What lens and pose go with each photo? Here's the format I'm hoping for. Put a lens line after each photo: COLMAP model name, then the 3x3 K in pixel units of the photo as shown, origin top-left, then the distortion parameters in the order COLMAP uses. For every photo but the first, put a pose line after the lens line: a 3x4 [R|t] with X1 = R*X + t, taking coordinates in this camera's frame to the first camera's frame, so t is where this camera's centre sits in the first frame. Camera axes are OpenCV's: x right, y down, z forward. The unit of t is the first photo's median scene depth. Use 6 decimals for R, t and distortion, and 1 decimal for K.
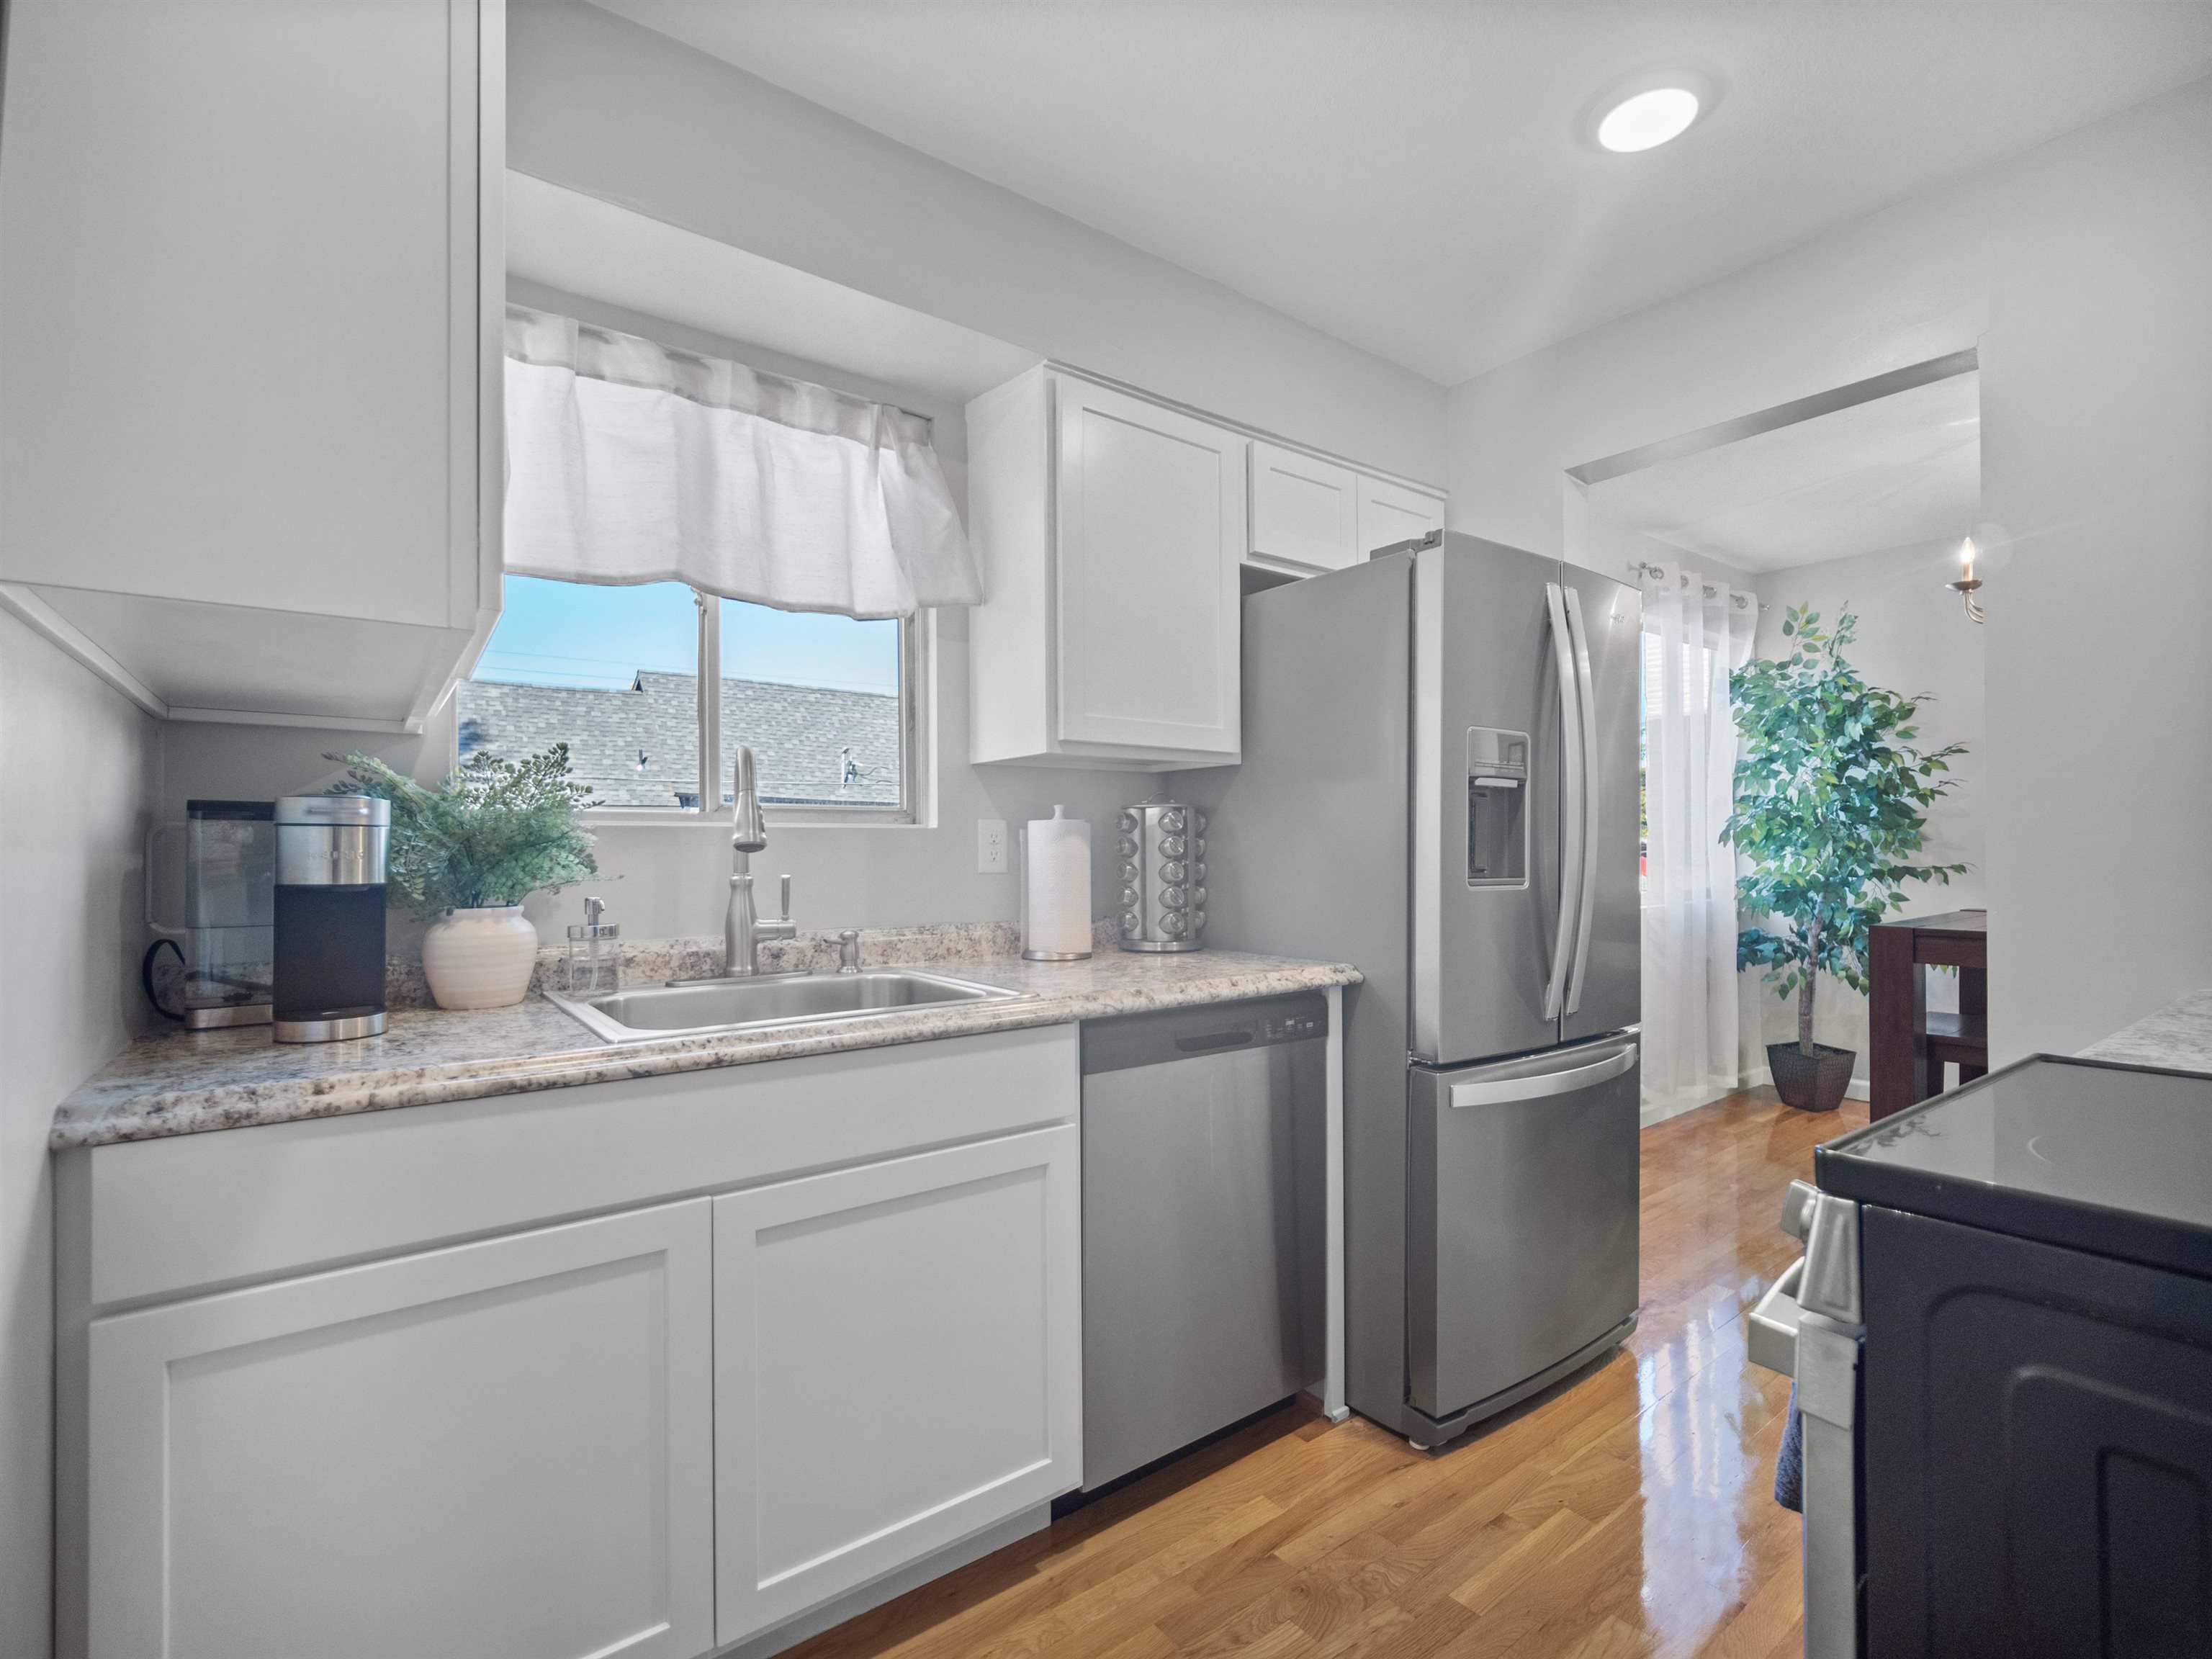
lens RADIAL K [[1010.3, 0, 1106.1], [0, 1010.3, 842.3], [0, 0, 1]] dist [-0.000859, -0.000682]
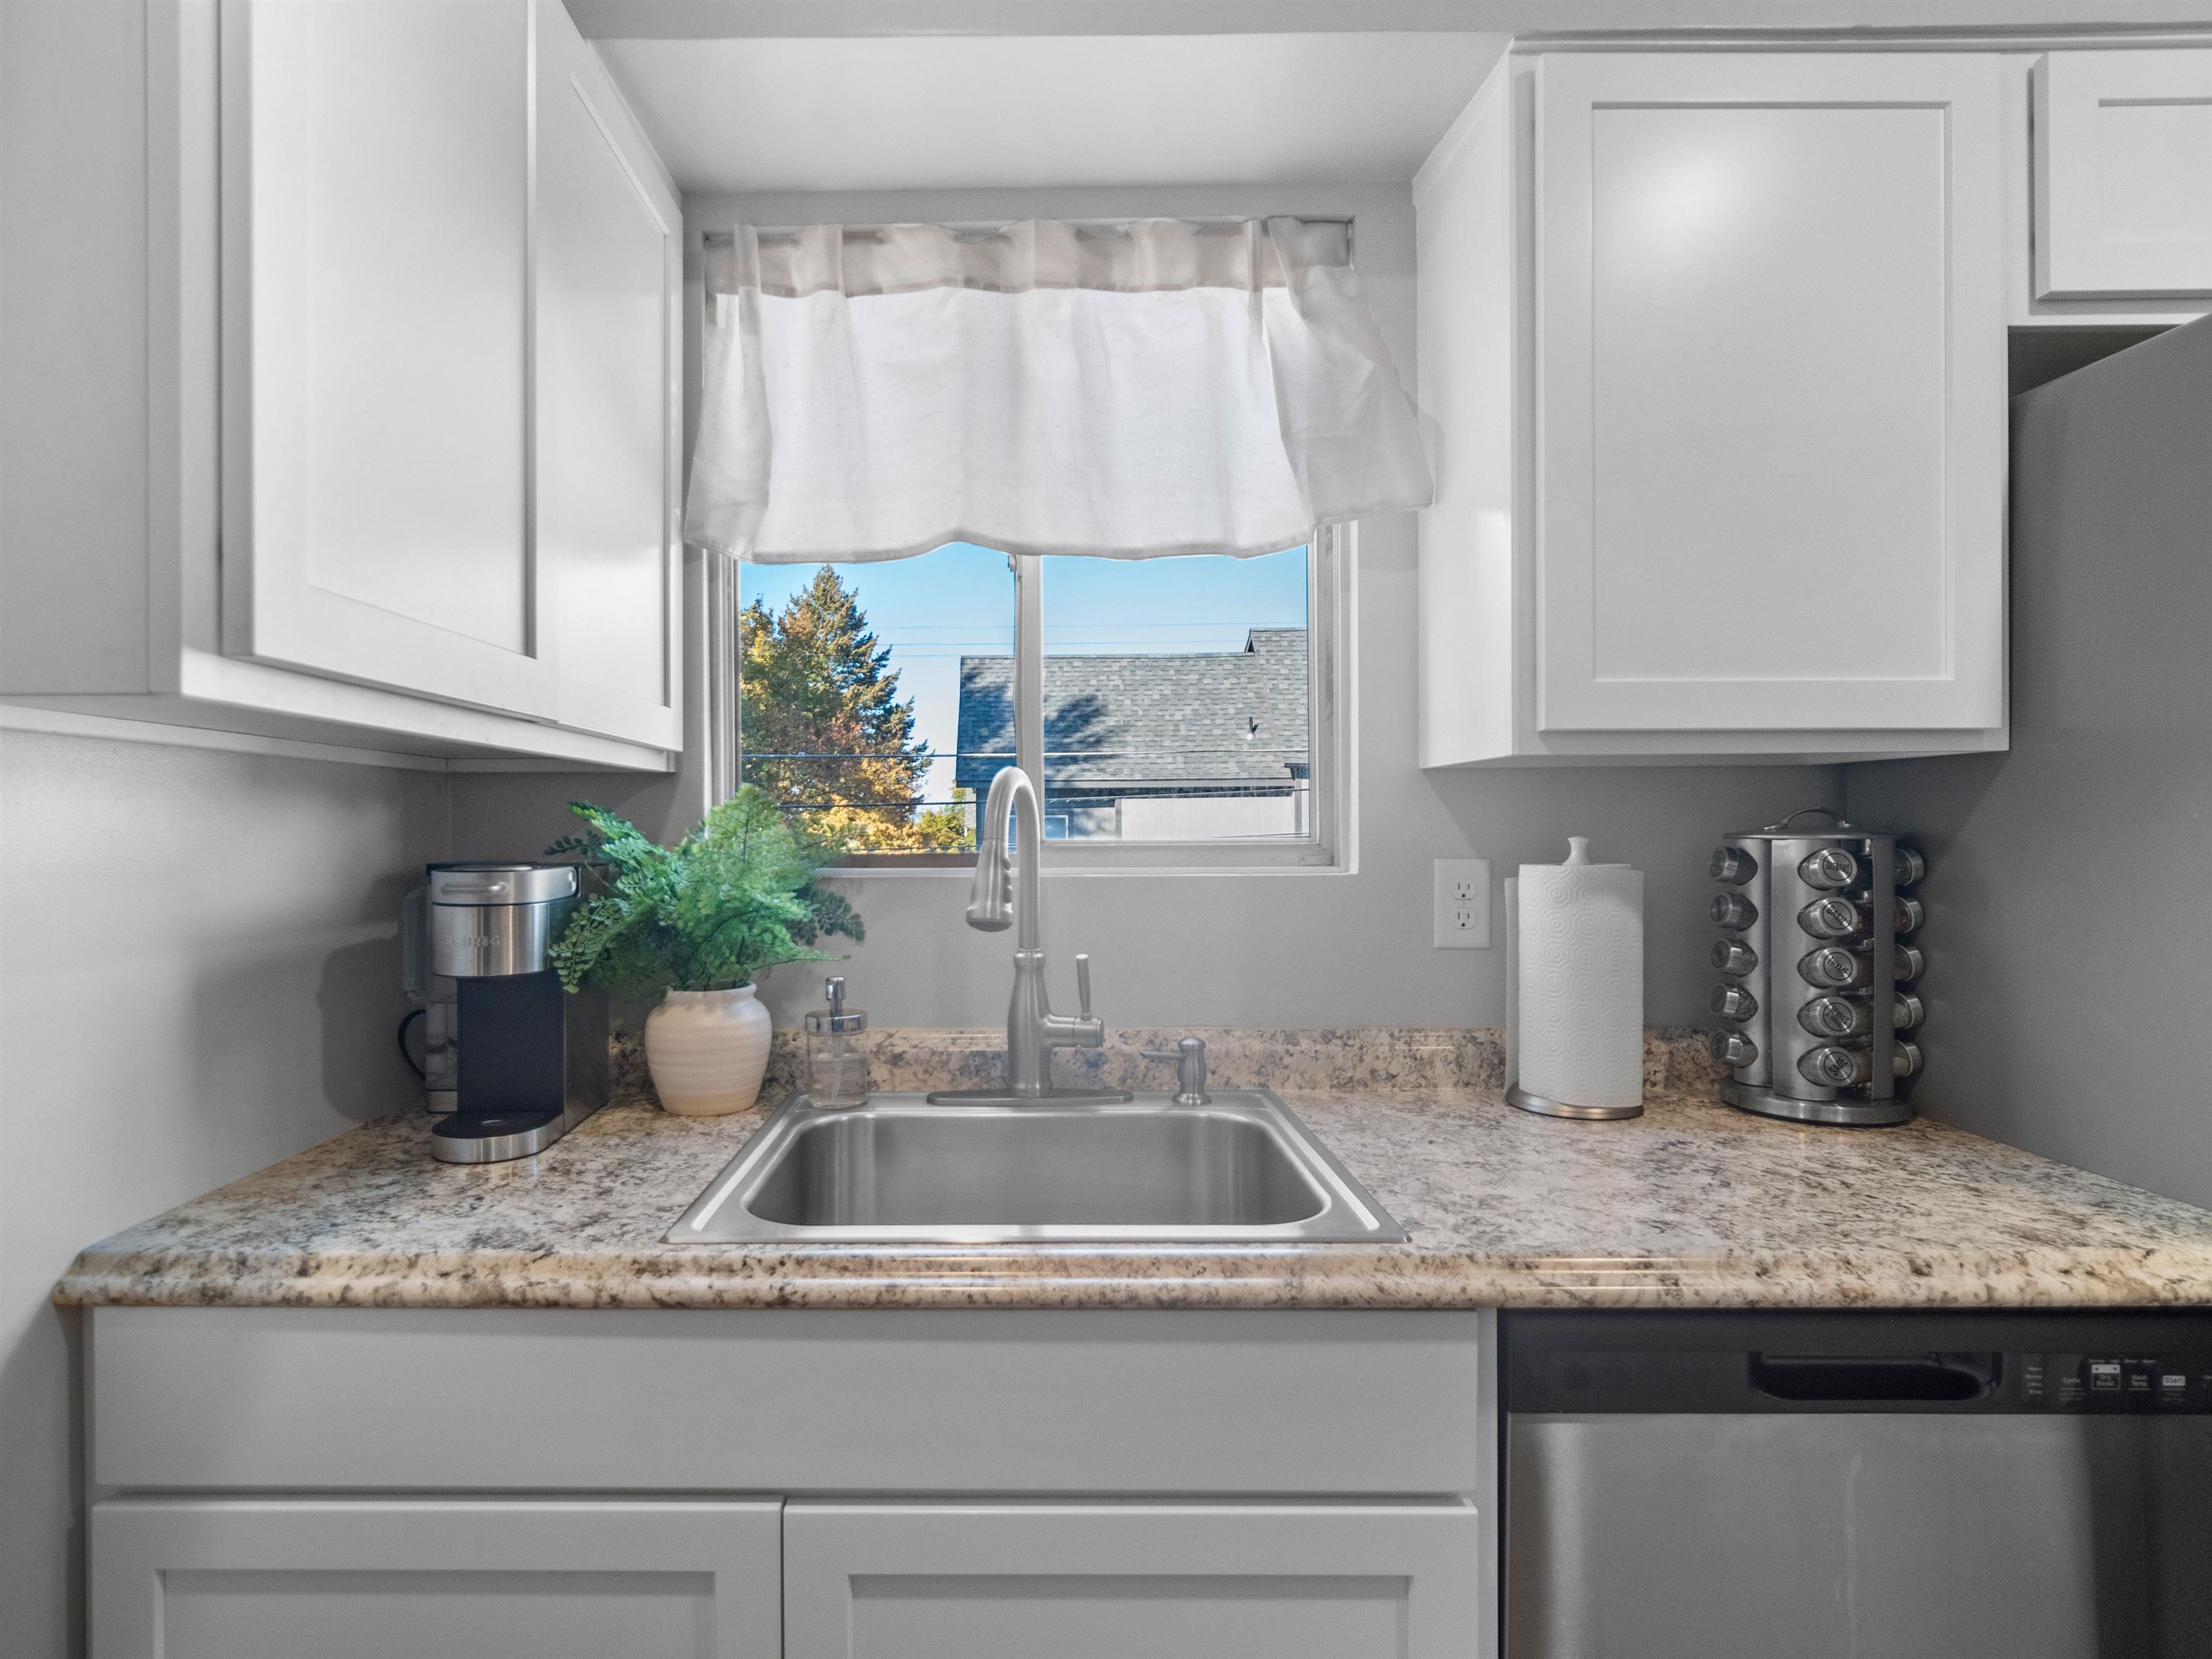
lens RADIAL K [[1009.6, 0, 1271.7], [0, 1009.6, 770.4], [0, 0, 1]] dist [0.001758, -0.002033]
pose [[0.791260, 0.002832, -0.611473, 0.179657], [0.004070, 0.999943, 0.009898, -0.088831], [0.611466, -0.010321, 0.791203, 0.495180]]
